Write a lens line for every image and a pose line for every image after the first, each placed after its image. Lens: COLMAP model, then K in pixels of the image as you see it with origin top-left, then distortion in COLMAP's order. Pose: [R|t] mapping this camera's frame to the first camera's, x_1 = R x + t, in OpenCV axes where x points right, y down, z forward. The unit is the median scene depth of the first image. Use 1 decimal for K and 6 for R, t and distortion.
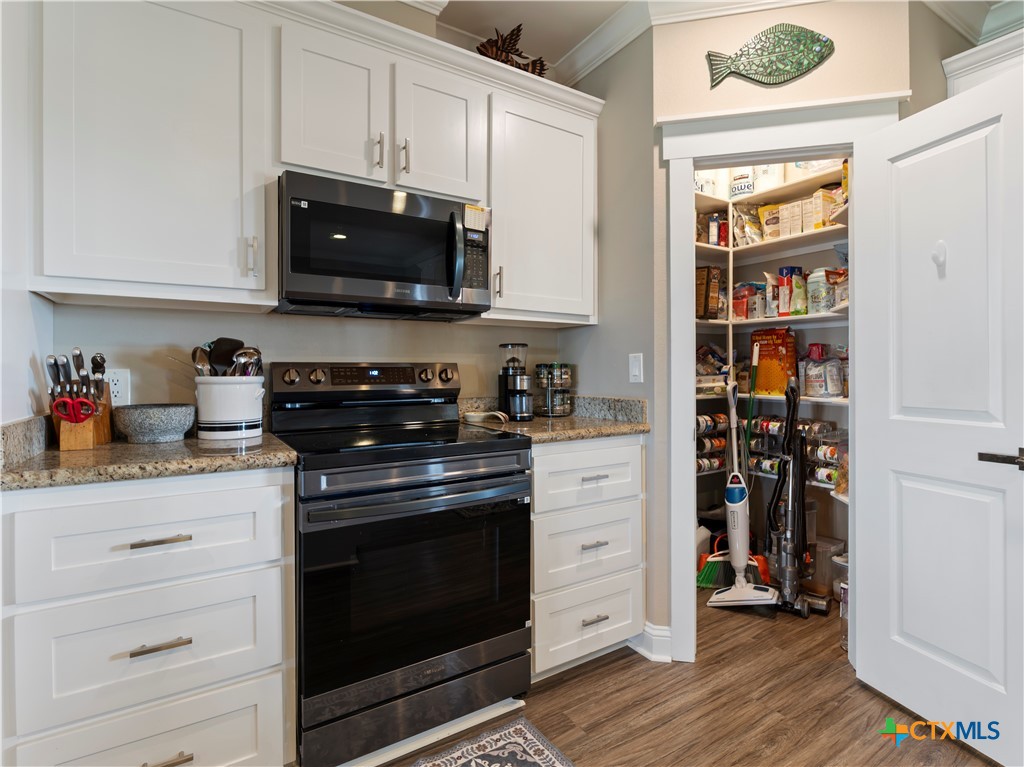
lens RADIAL K [[521.5, 0, 517.3], [0, 521.5, 371.7], [0, 0, 1]] dist [-0.003199, -0.000297]
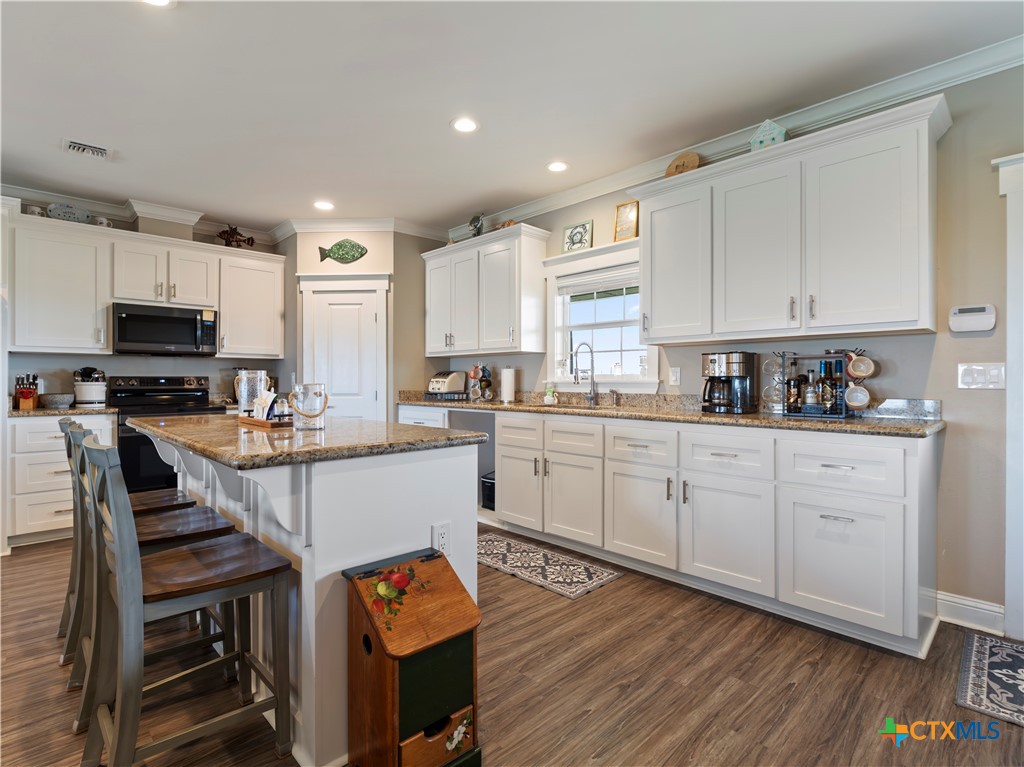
lens RADIAL K [[513.7, 0, 511.3], [0, 513.7, 379.8], [0, 0, 1]] dist [0.001738, -0.000222]
pose [[0.980358, 0.002318, 0.197214, 0.843987], [-0.001974, 0.999996, -0.001941, -0.001648], [-0.197218, 0.001514, 0.980359, -1.629495]]
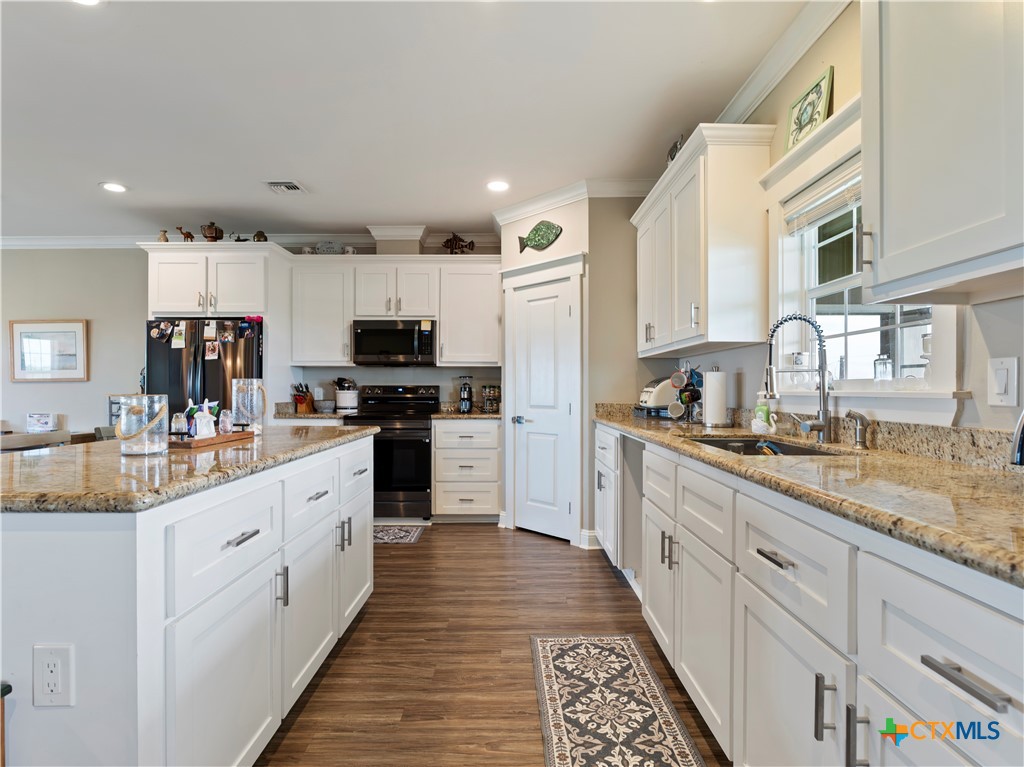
lens RADIAL K [[523.1, 0, 512.9], [0, 523.1, 387.0], [0, 0, 1]] dist [-0.002078, -0.000058]
pose [[0.845357, 0.002654, -0.534195, 1.613431], [-0.004887, 0.999984, -0.002766, -0.006551], [0.534180, 0.004949, 0.845357, -0.858092]]
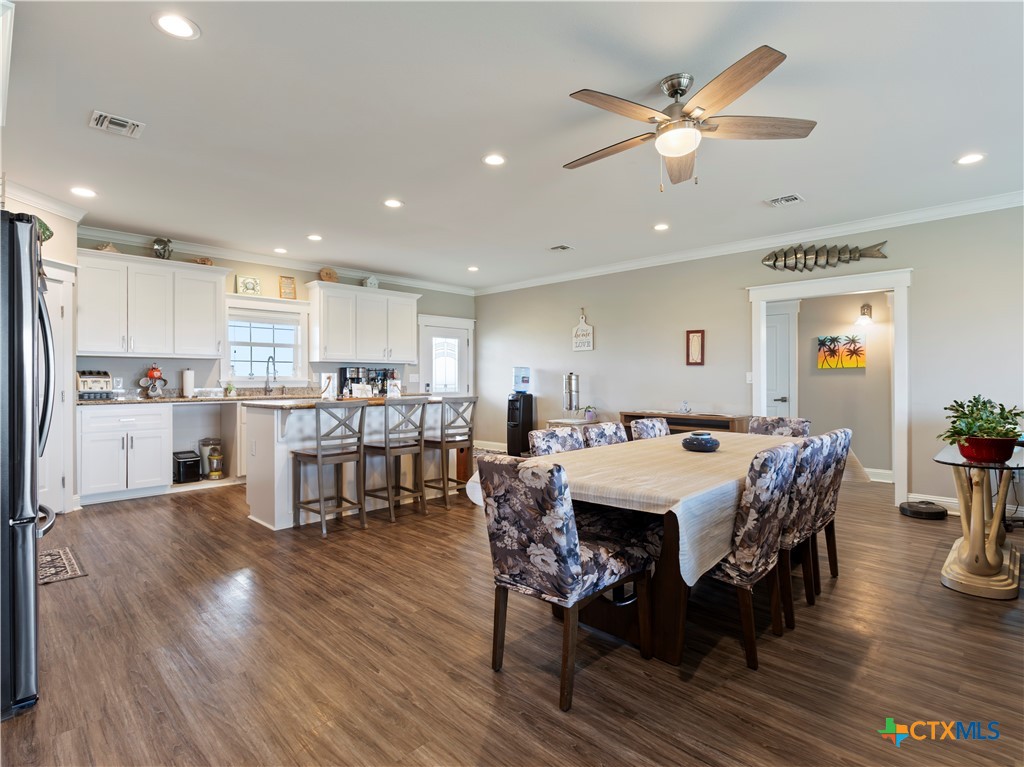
lens RADIAL K [[521.4, 0, 509.7], [0, 521.4, 378.9], [0, 0, 1]] dist [-0.001194, -0.000816]
pose [[-0.221125, 0.005791, 0.975228, -2.094687], [0.004675, 0.999977, -0.004878, 0.015711], [-0.975234, 0.003481, -0.221147, -0.437258]]
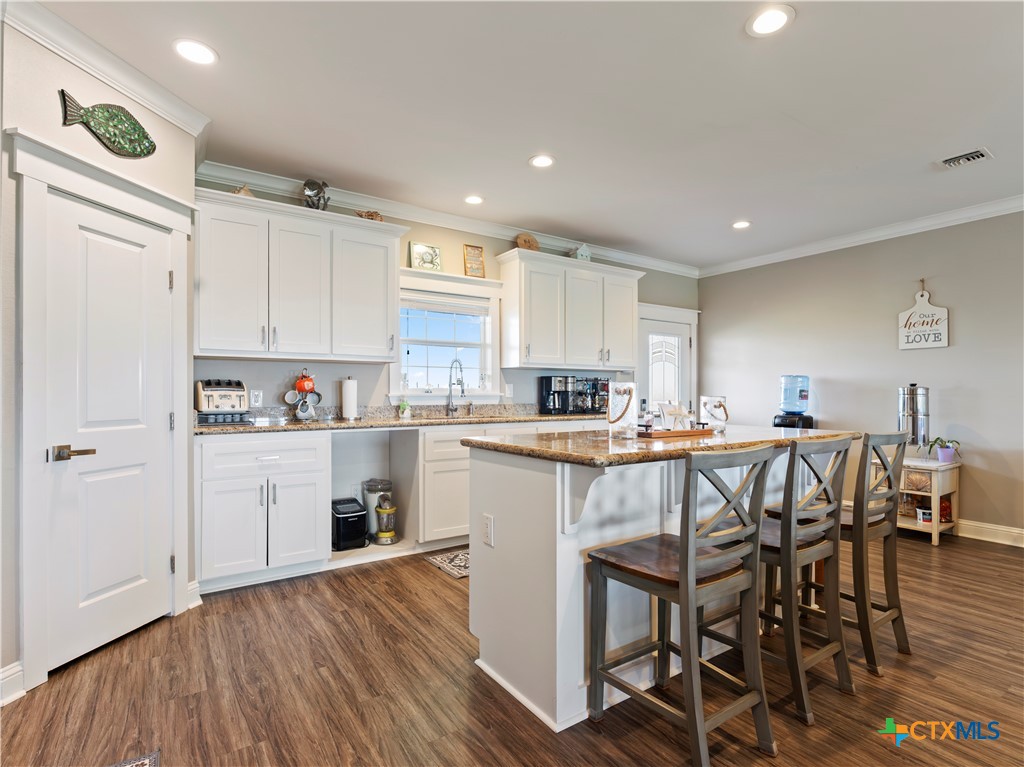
lens RADIAL K [[517.5, 0, 514.7], [0, 517.5, 393.9], [0, 0, 1]] dist [-0.005331, -0.001145]
pose [[-0.028967, 0.002235, 0.999578, -0.760438], [0.001615, 0.999996, -0.002189, 0.003416], [-0.999579, 0.001551, -0.028971, 0.130326]]
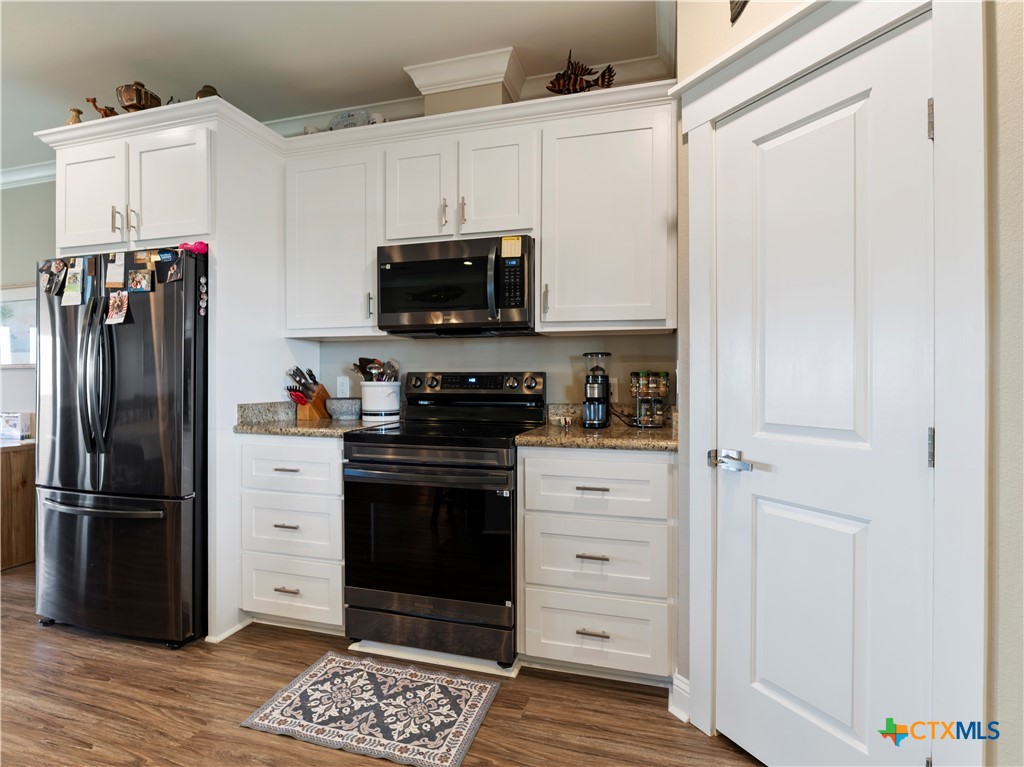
lens RADIAL K [[516.1, 0, 513.8], [0, 516.1, 378.7], [0, 0, 1]] dist [-0.006102, -0.001416]
pose [[0.661297, 0.005856, -0.750101, 0.816705], [-0.004217, 0.999983, 0.004089, -0.007449], [0.750112, 0.000459, 0.661310, 0.257997]]
